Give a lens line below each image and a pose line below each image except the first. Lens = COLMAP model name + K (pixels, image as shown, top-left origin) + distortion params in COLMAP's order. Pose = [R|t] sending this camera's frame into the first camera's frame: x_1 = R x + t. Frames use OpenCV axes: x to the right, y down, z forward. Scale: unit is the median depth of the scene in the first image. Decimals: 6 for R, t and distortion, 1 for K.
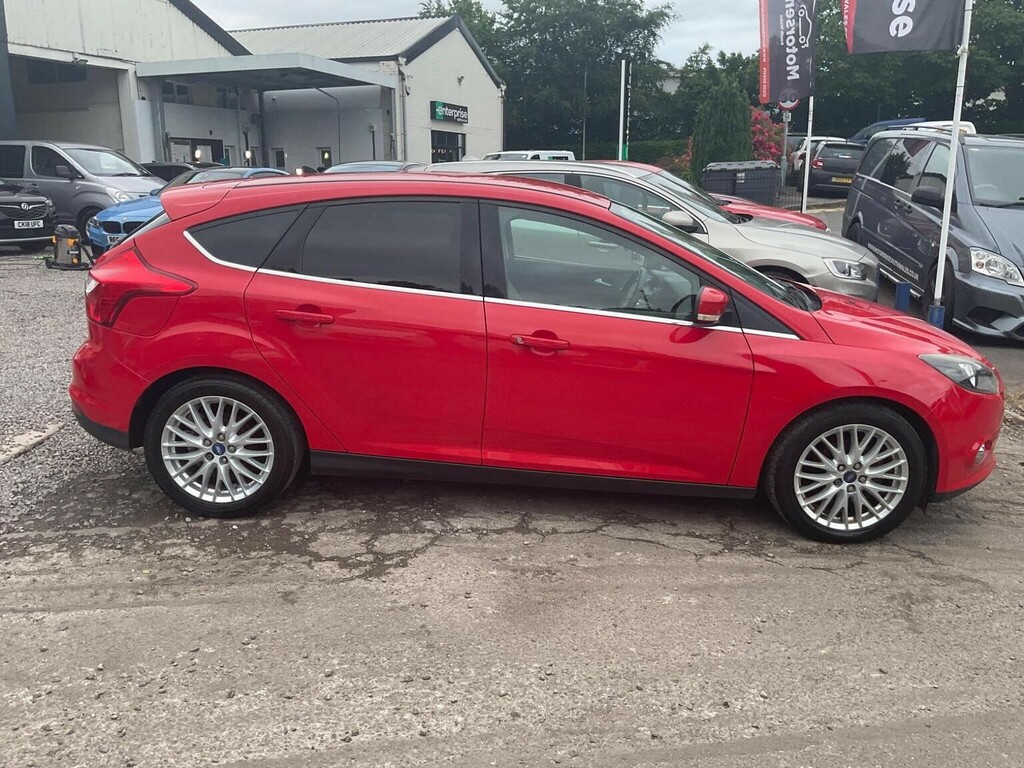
lens RADIAL K [[851.7, 0, 509.5], [0, 851.7, 382.1], [0, 0, 1]] dist [0.064020, -0.126397]
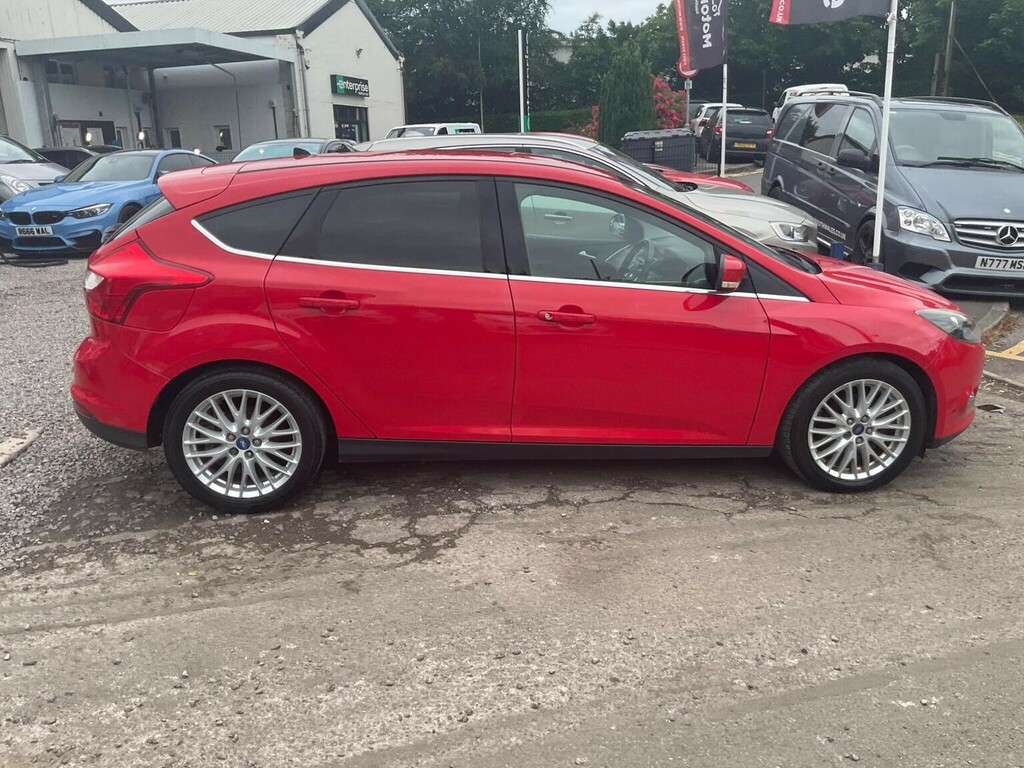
lens RADIAL K [[851.7, 0, 509.0], [0, 851.7, 376.0], [0, 0, 1]] dist [0.064020, -0.126397]
pose [[0.992051, -0.058598, 0.111359, -0.143953], [0.055896, 0.998065, 0.027235, -0.008157], [-0.112740, -0.020794, 0.993407, -0.001746]]
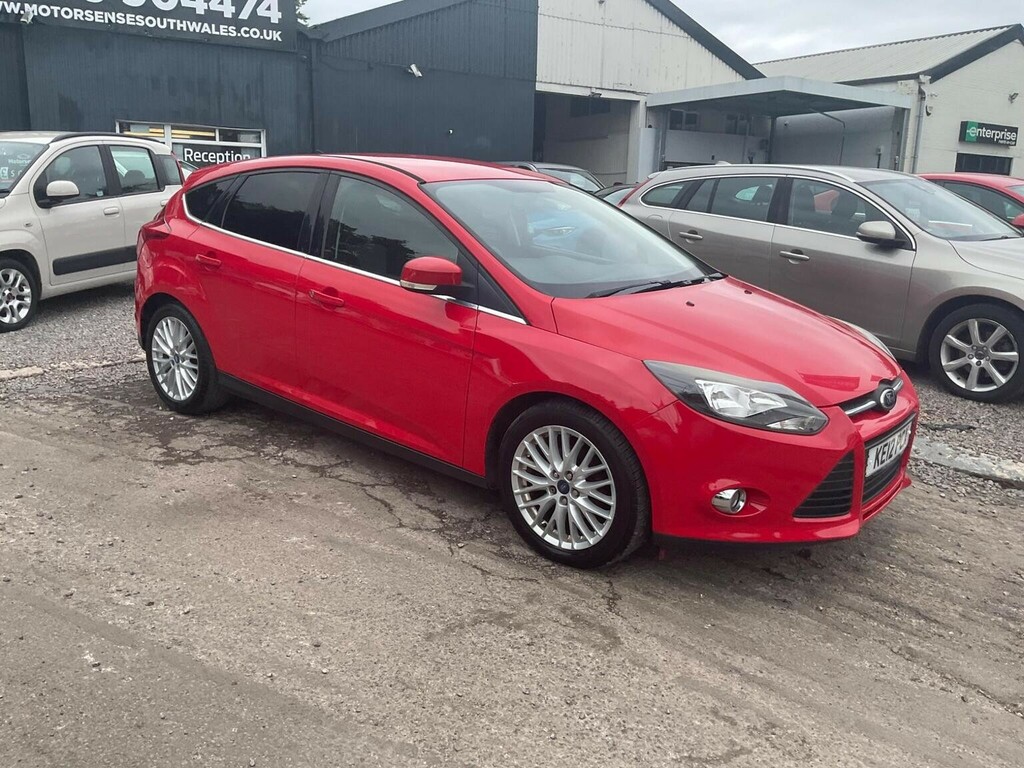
lens RADIAL K [[851.7, 0, 510.0], [0, 851.7, 378.1], [0, 0, 1]] dist [0.064020, -0.126397]
pose [[0.783795, 0.149590, -0.602735, 0.858741], [-0.174005, 0.984579, 0.018082, -0.005299], [0.596145, 0.090706, 0.797737, 0.260372]]
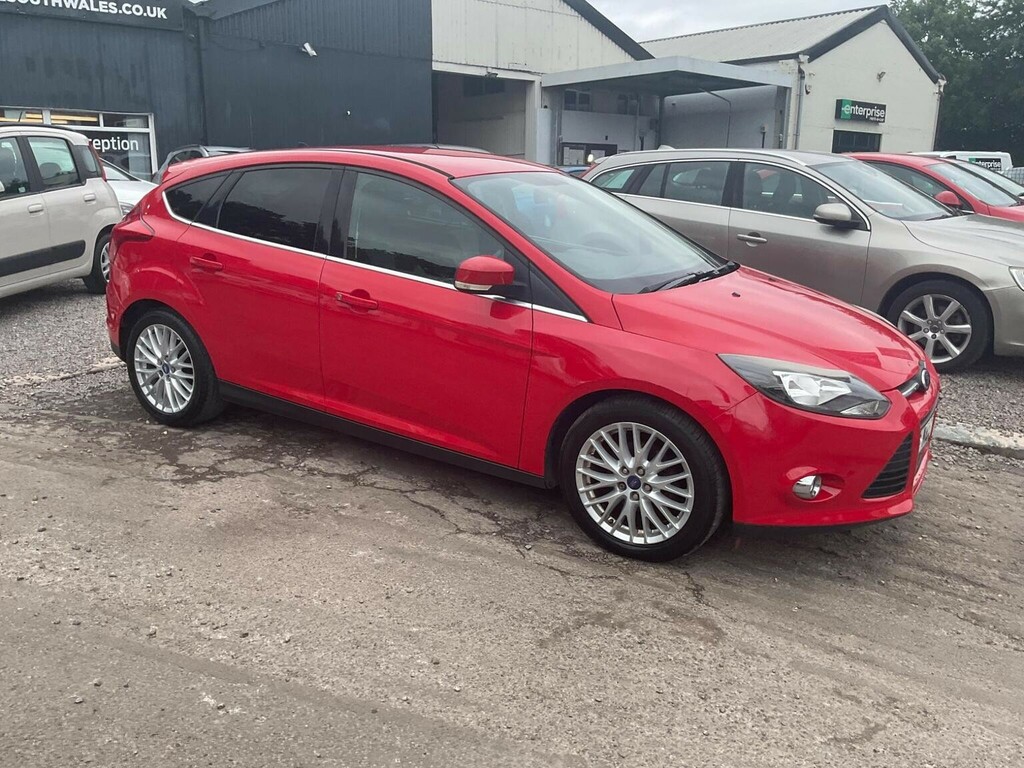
lens RADIAL K [[851.7, 0, 509.1], [0, 851.7, 379.9], [0, 0, 1]] dist [0.064020, -0.126397]
pose [[0.863431, 0.124529, -0.488855, 0.699829], [-0.130046, 0.991245, 0.022815, 0.001606], [0.487416, 0.043874, 0.872067, 0.161828]]
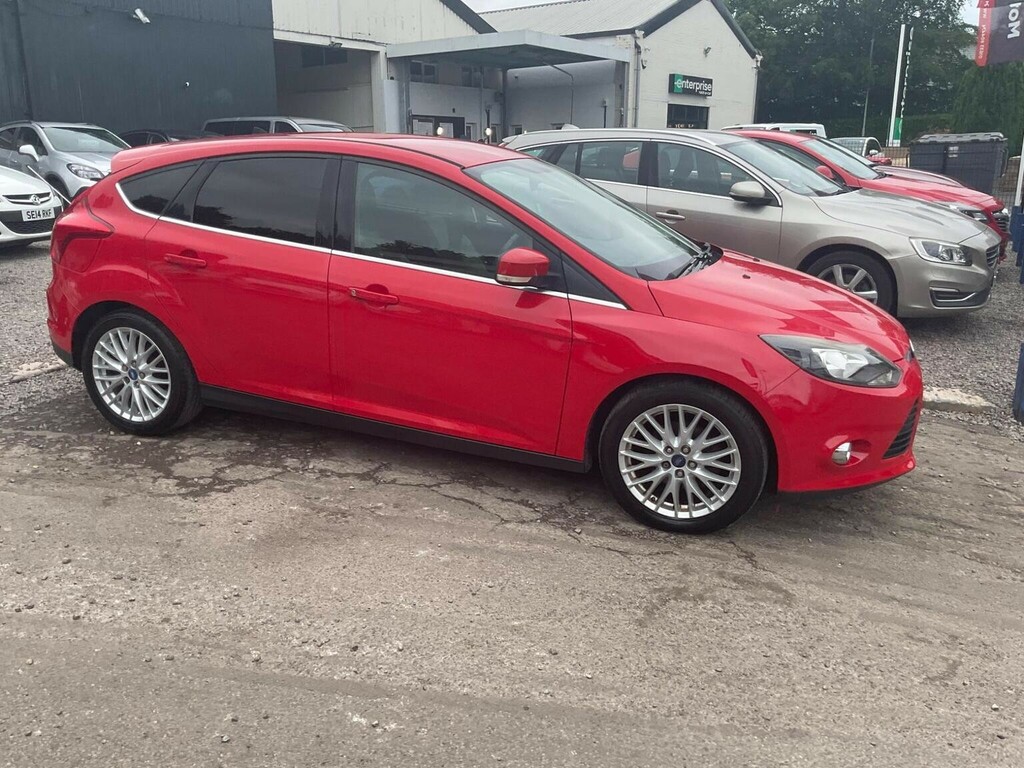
lens RADIAL K [[851.7, 0, 508.2], [0, 851.7, 375.7], [0, 0, 1]] dist [0.064020, -0.126397]
pose [[0.946485, 0.084914, -0.311377, 0.499764], [-0.079349, 0.996380, 0.030521, 0.004420], [0.312841, -0.004180, 0.949796, 0.061702]]
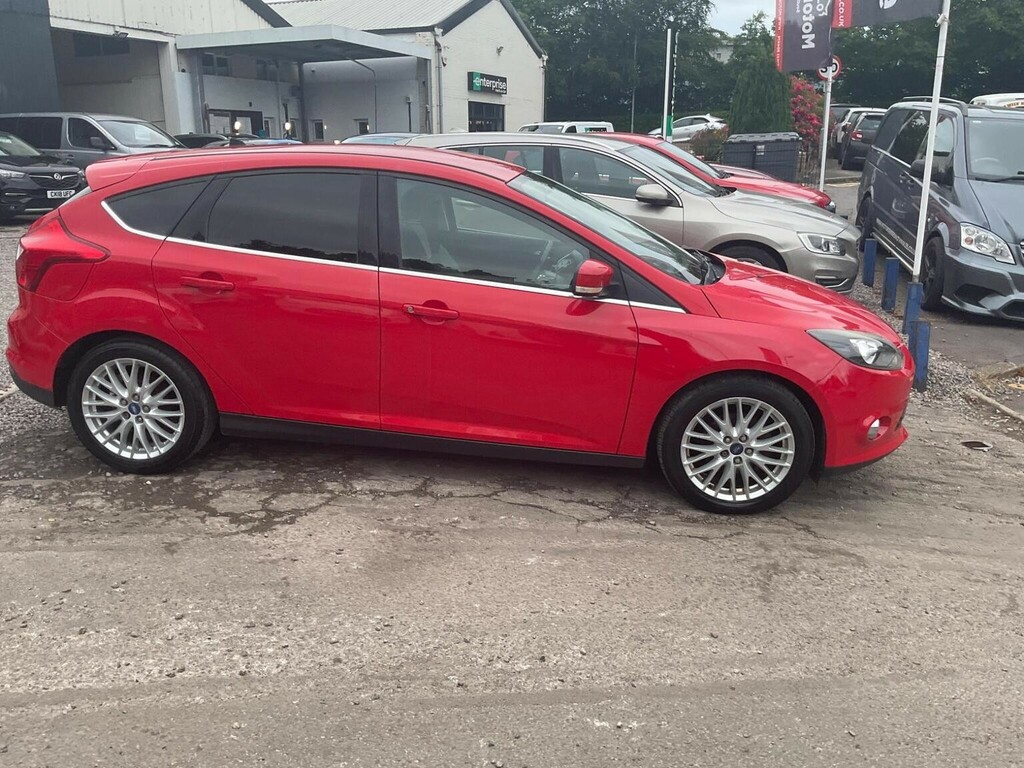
lens RADIAL K [[851.7, 0, 508.1], [0, 851.7, 378.2], [0, 0, 1]] dist [0.064020, -0.126397]
pose [[0.997743, 0.019049, -0.064393, 0.189063], [-0.017296, 0.999467, 0.027671, 0.003070], [0.064886, -0.026495, 0.997541, -0.026610]]
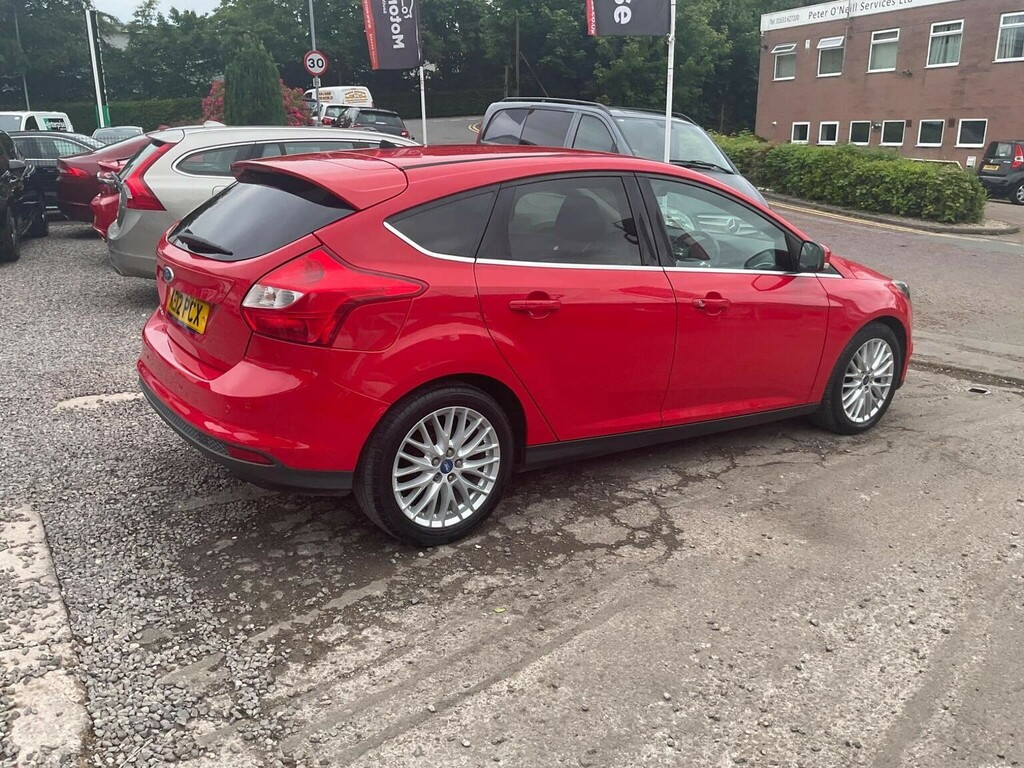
lens RADIAL K [[851.7, 0, 509.7], [0, 851.7, 379.4], [0, 0, 1]] dist [0.064020, -0.126397]
pose [[0.808159, -0.163582, 0.565791, -0.773445], [0.142258, 0.986427, 0.082001, -0.074437], [-0.571526, 0.014219, 0.820461, 0.239045]]
